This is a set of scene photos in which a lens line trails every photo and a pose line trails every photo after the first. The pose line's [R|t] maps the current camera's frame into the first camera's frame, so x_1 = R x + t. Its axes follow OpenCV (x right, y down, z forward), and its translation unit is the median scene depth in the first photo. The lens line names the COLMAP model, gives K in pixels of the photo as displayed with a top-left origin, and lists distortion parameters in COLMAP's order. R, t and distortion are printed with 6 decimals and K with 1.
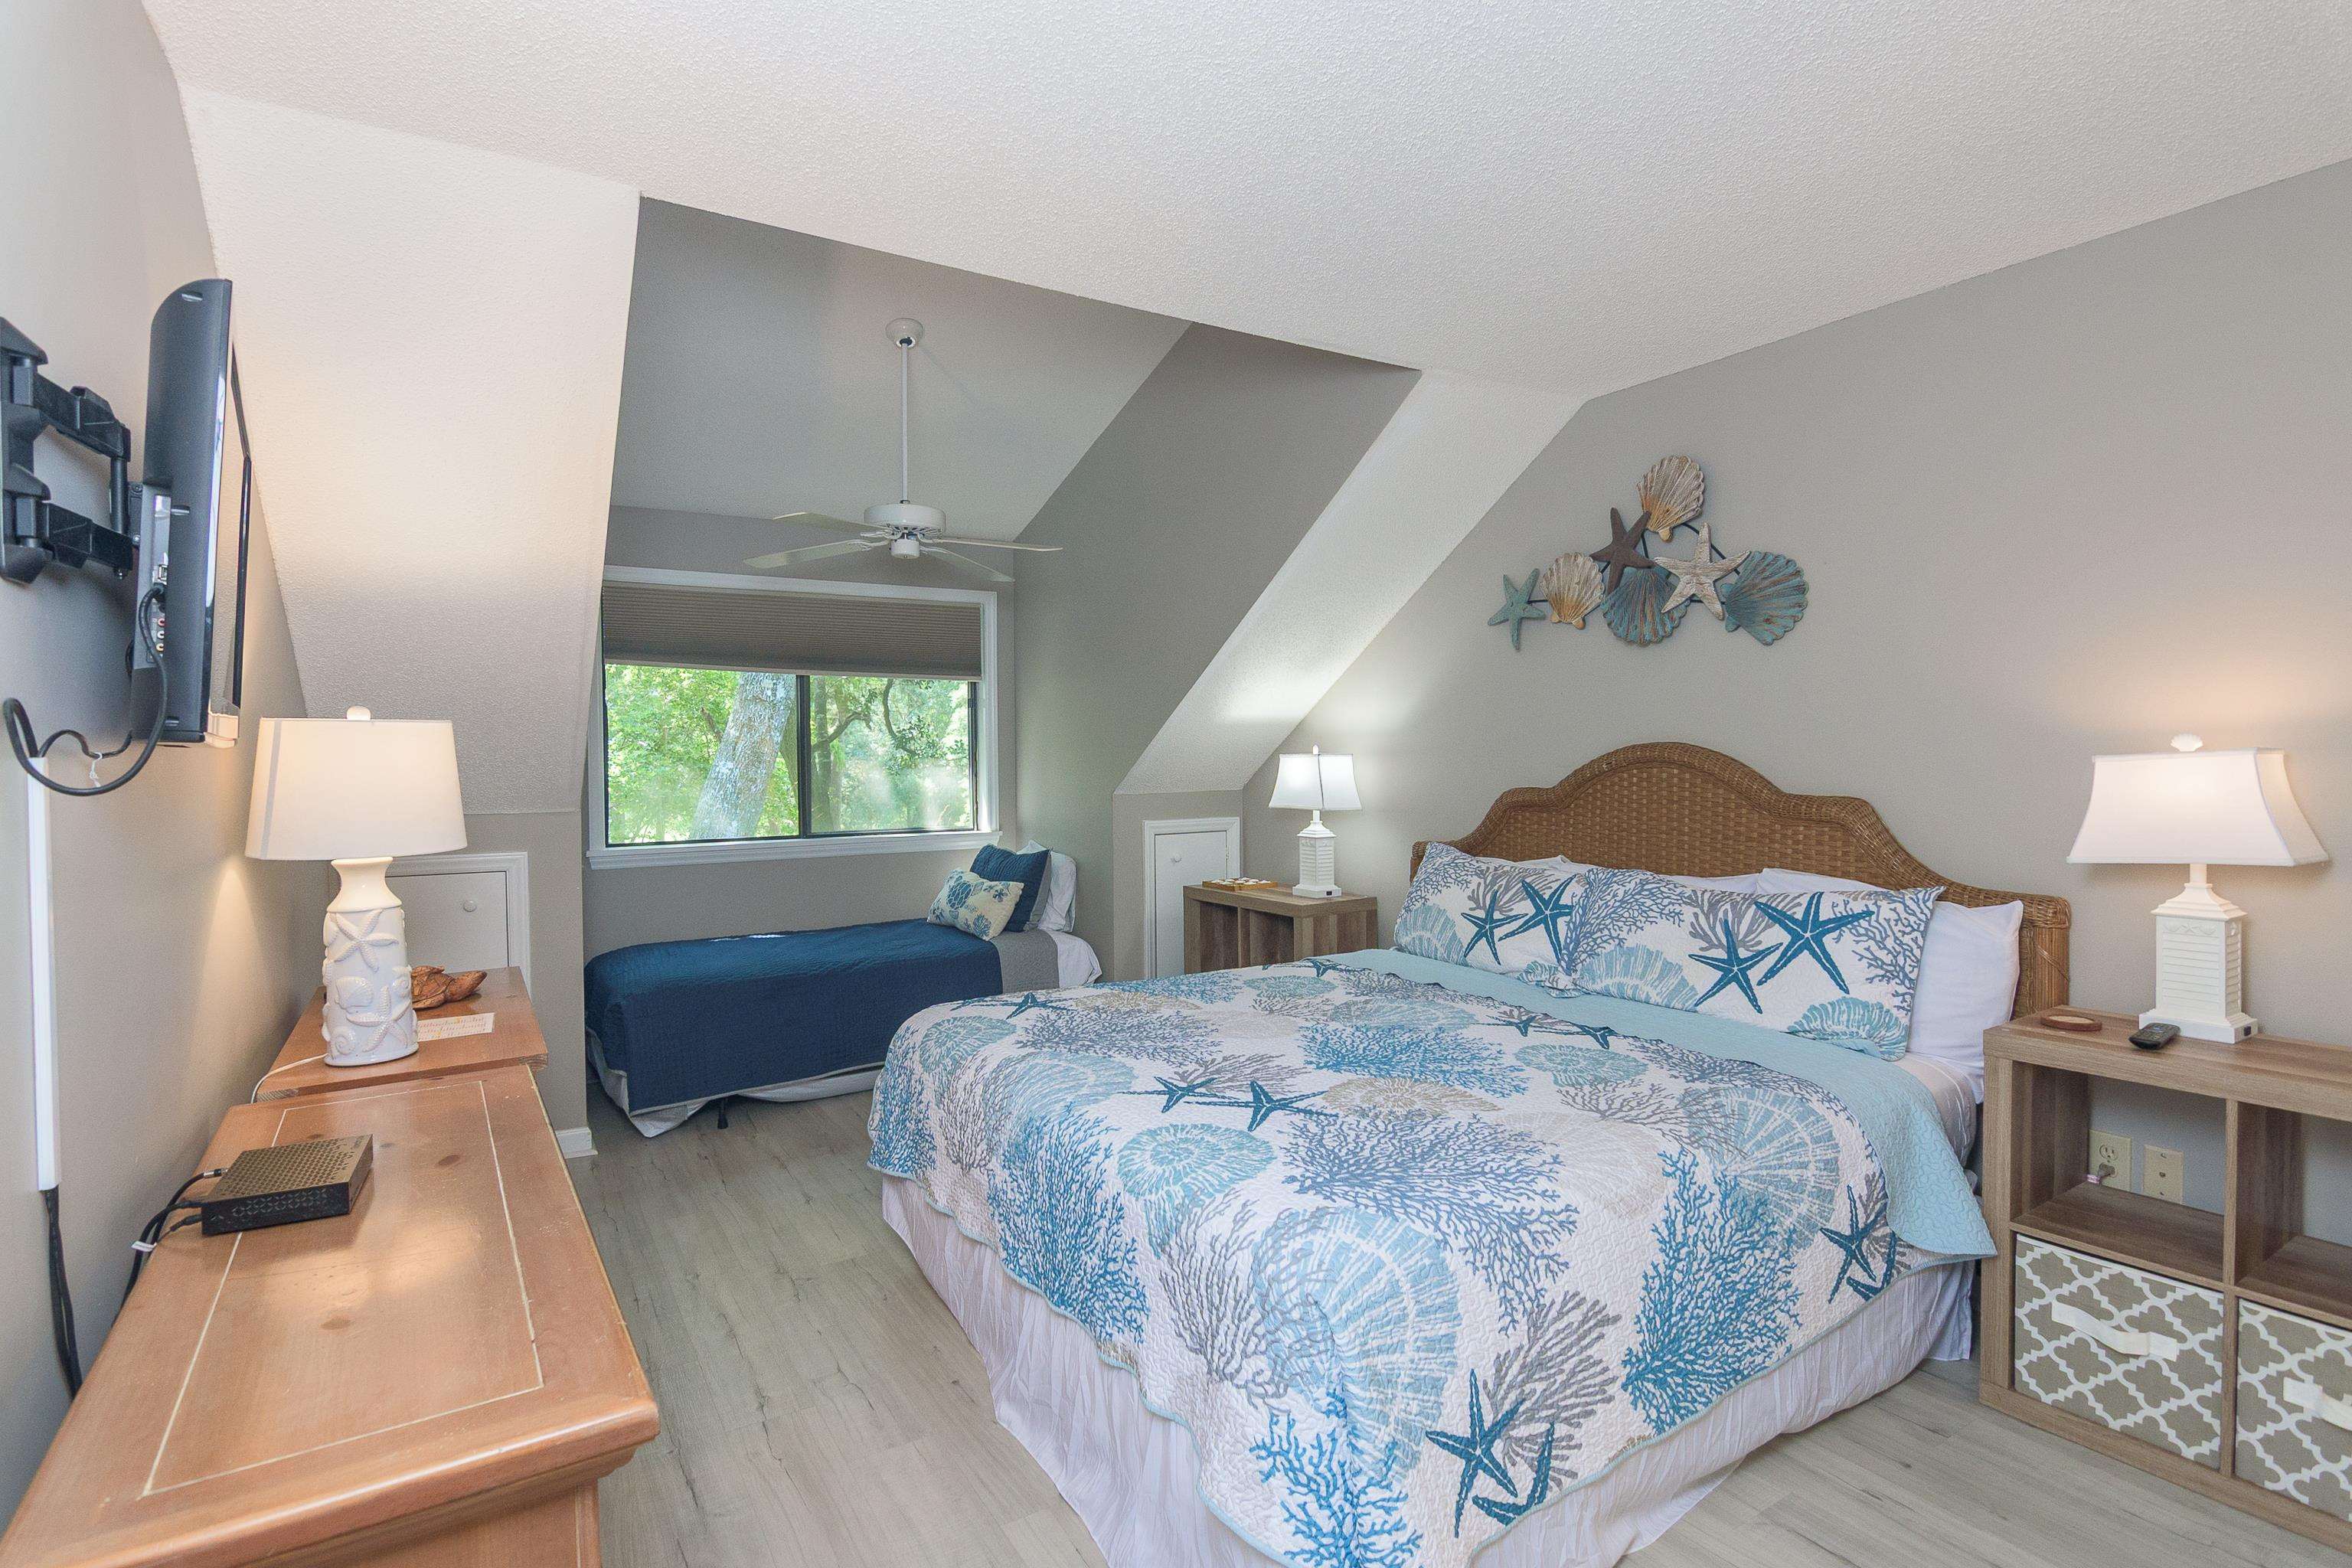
lens RADIAL K [[1135.2, 0, 1168.8], [0, 1135.2, 773.5], [0, 0, 1]] dist [-0.000396, -0.008572]
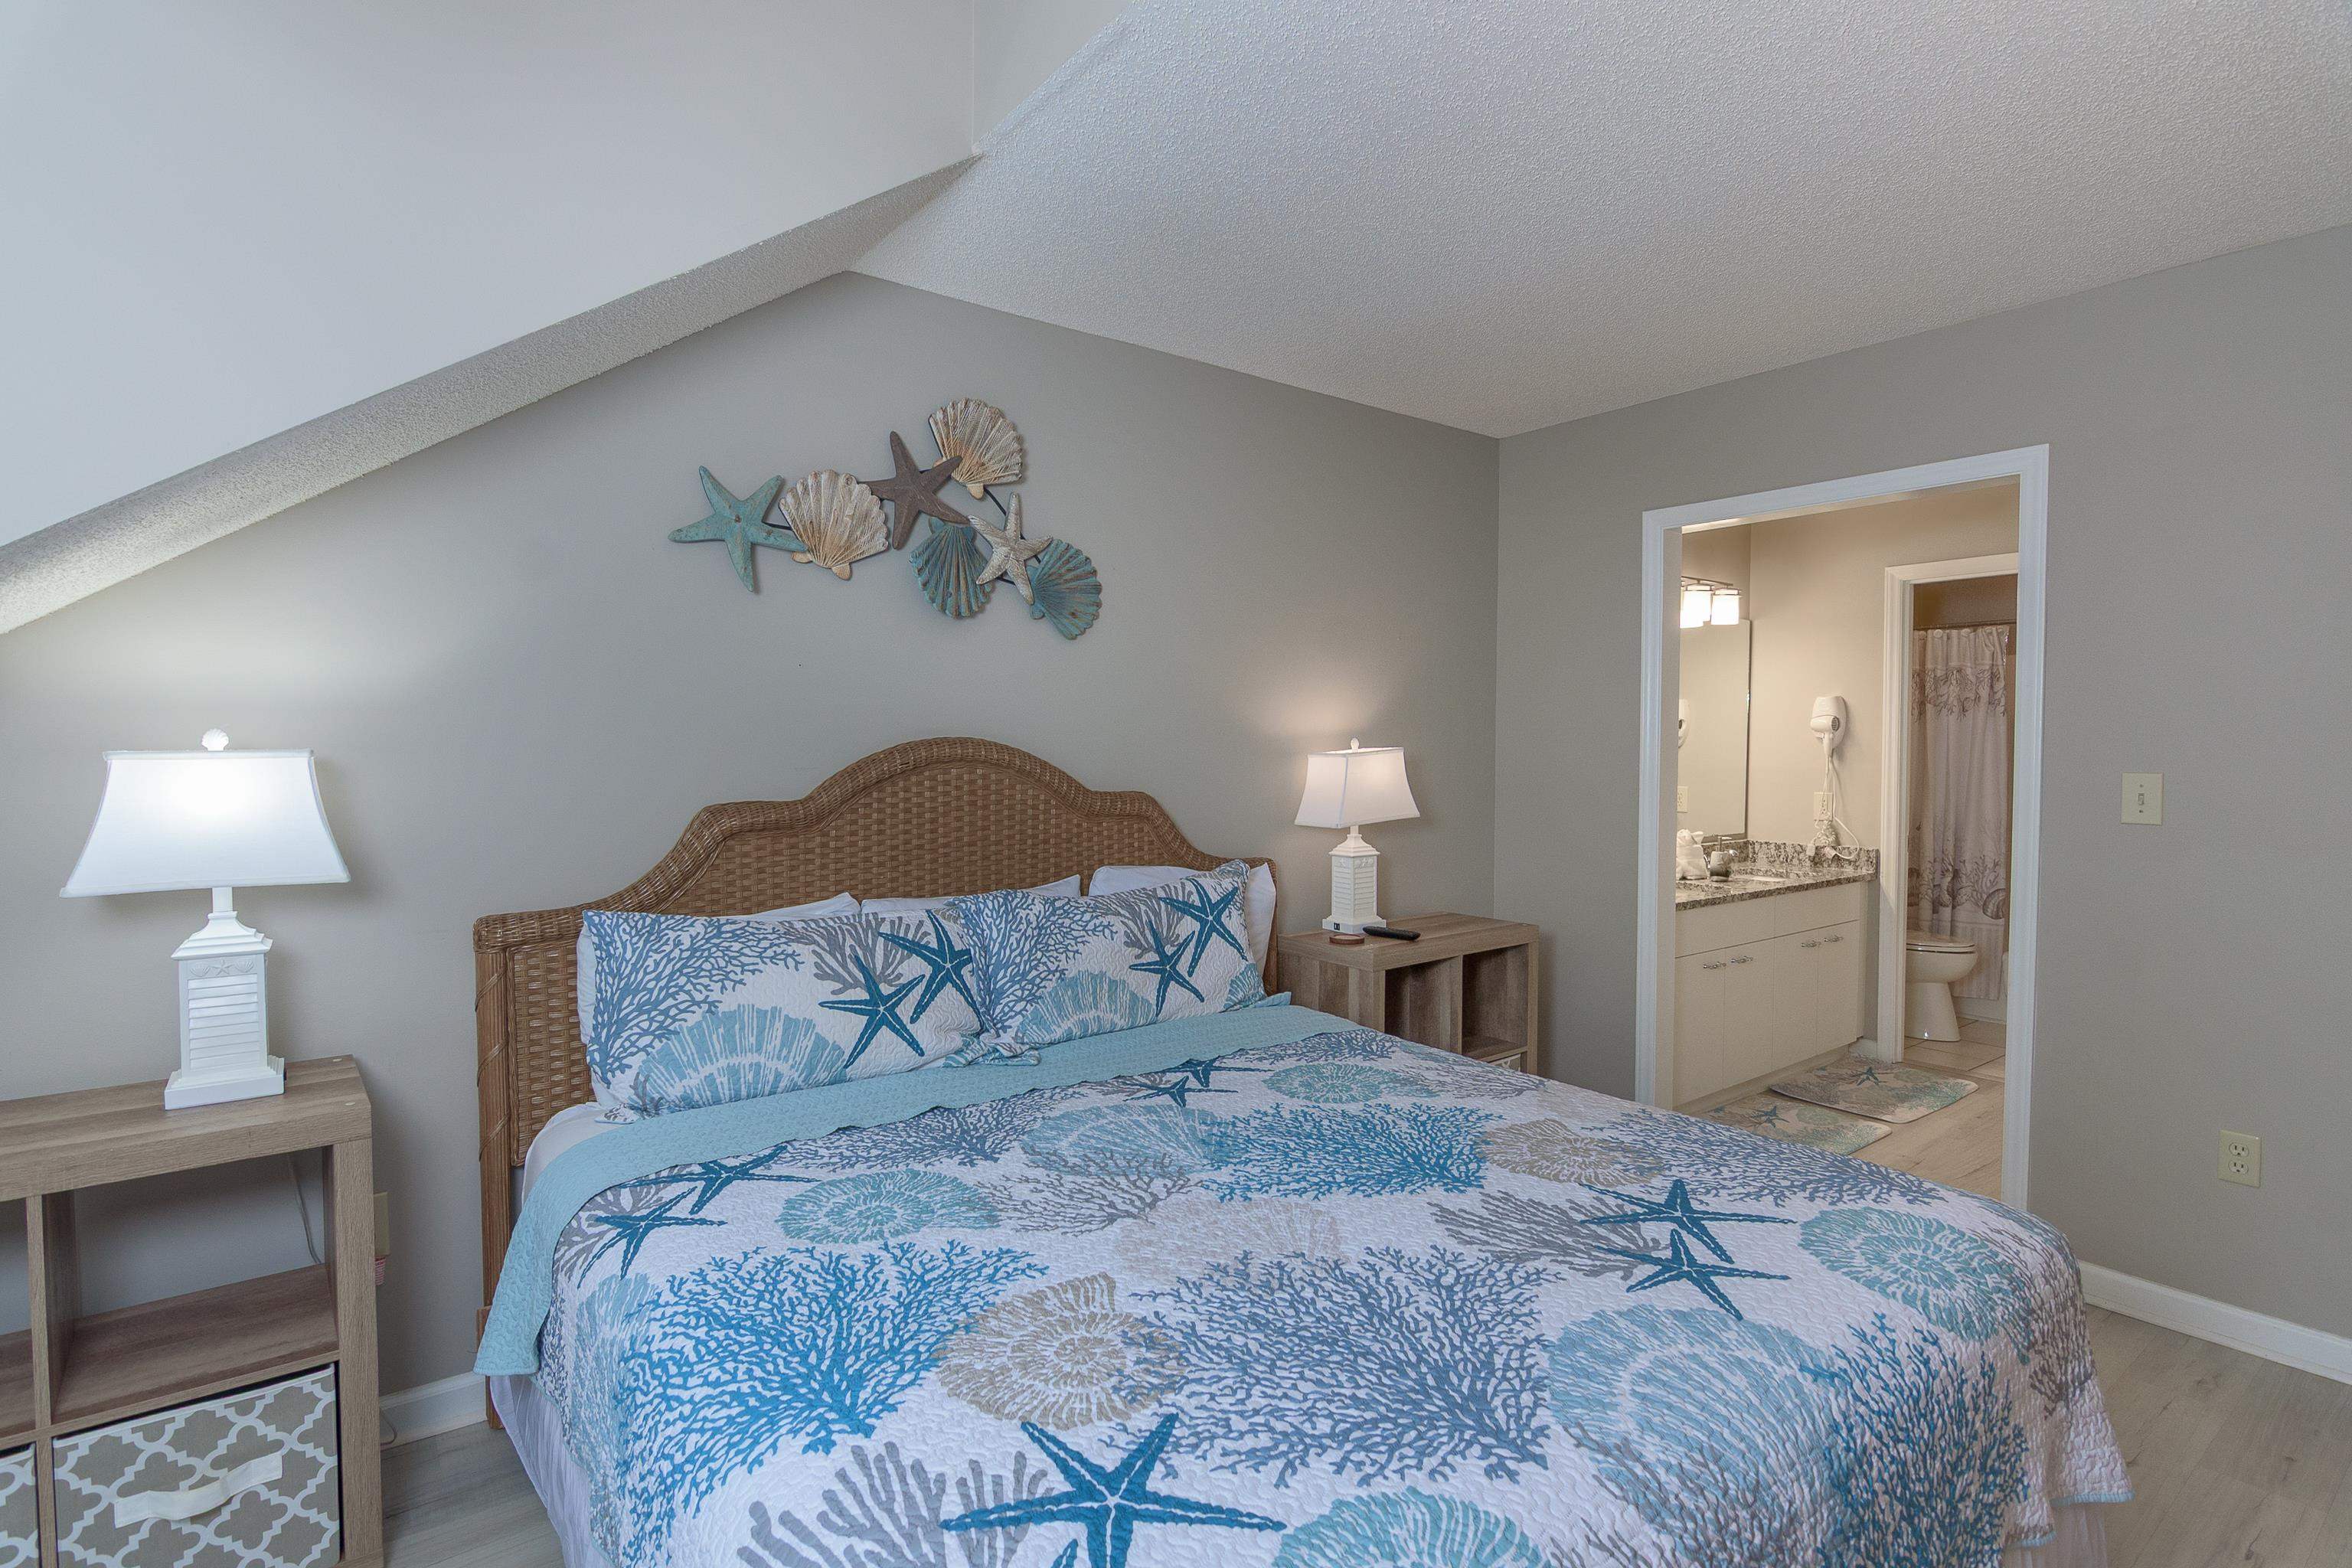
lens RADIAL K [[1135.2, 0, 1168.8], [0, 1135.2, 773.5], [0, 0, 1]] dist [-0.000396, -0.008572]
pose [[-0.095681, -0.017989, 0.995249, -0.560327], [0.017260, 0.999656, 0.019728, -0.020069], [-0.995262, 0.019066, -0.095338, 1.253631]]
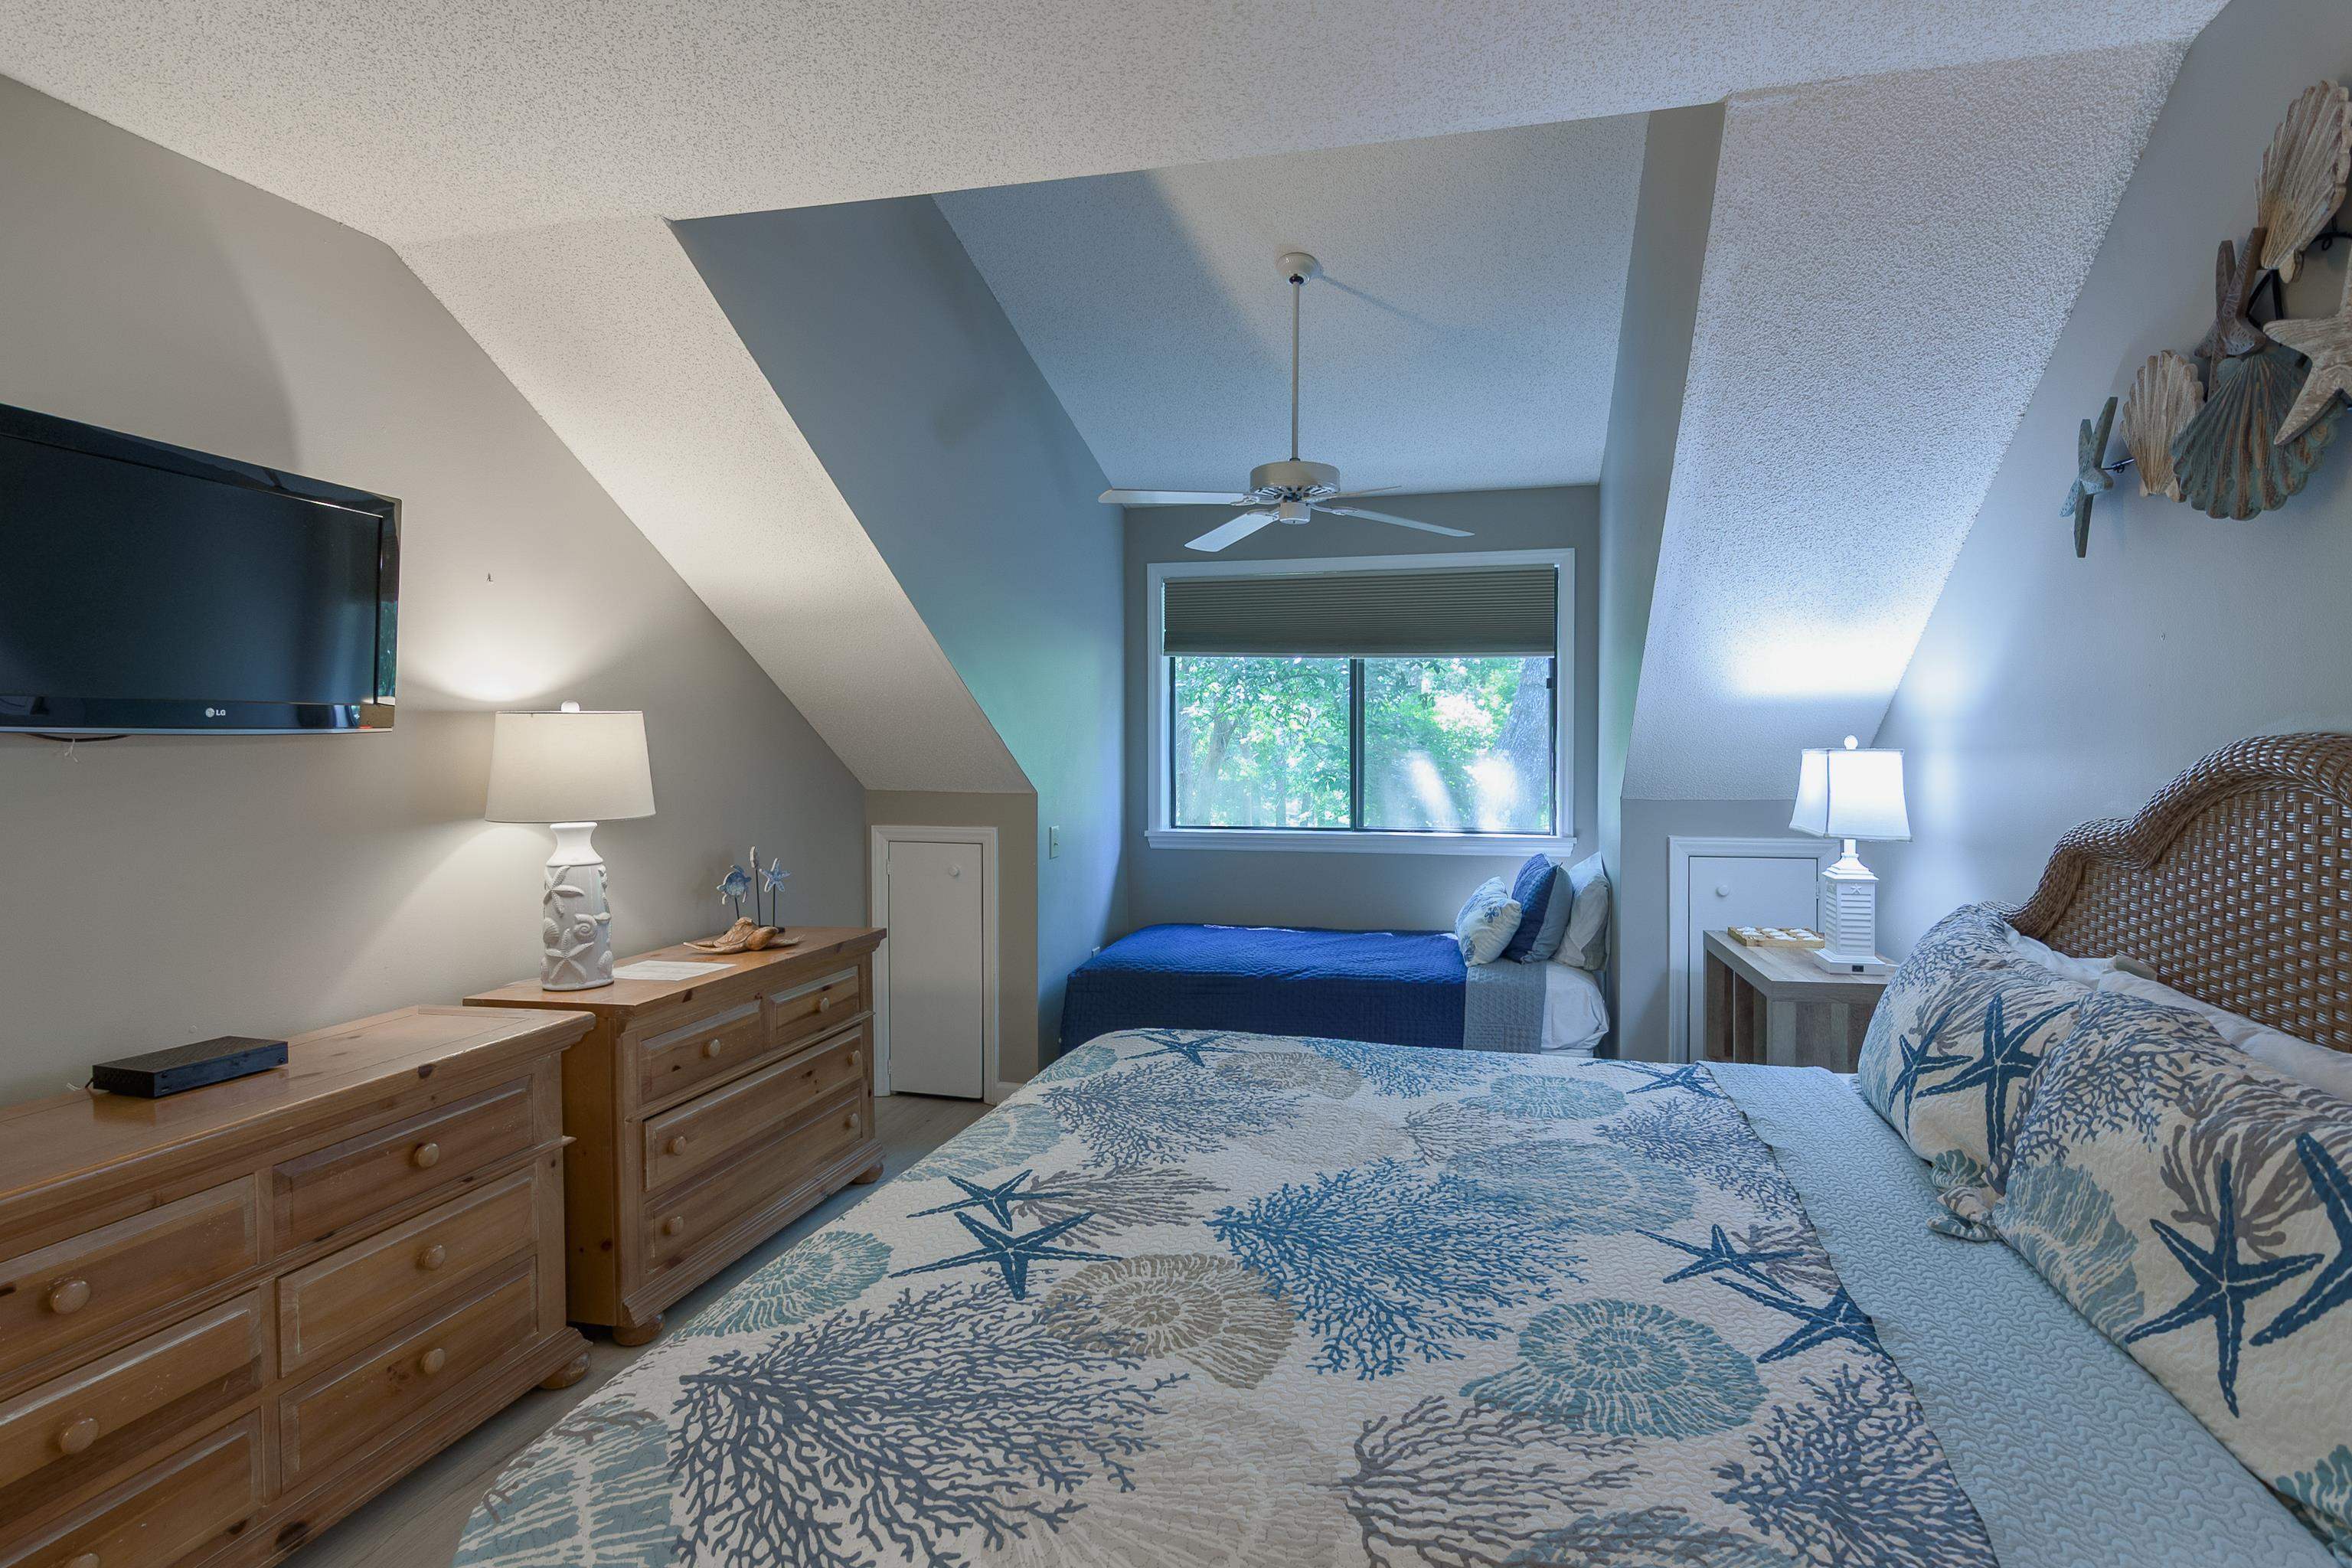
lens RADIAL K [[1160.0, 0, 1243.1], [0, 1160.0, 759.4], [0, 0, 1]] dist [-0.012036, -0.002255]
pose [[0.721029, 0.018761, -0.692651, 0.605520], [-0.020424, 0.999774, 0.005819, -0.015501], [0.692604, 0.009951, 0.721250, 0.519738]]
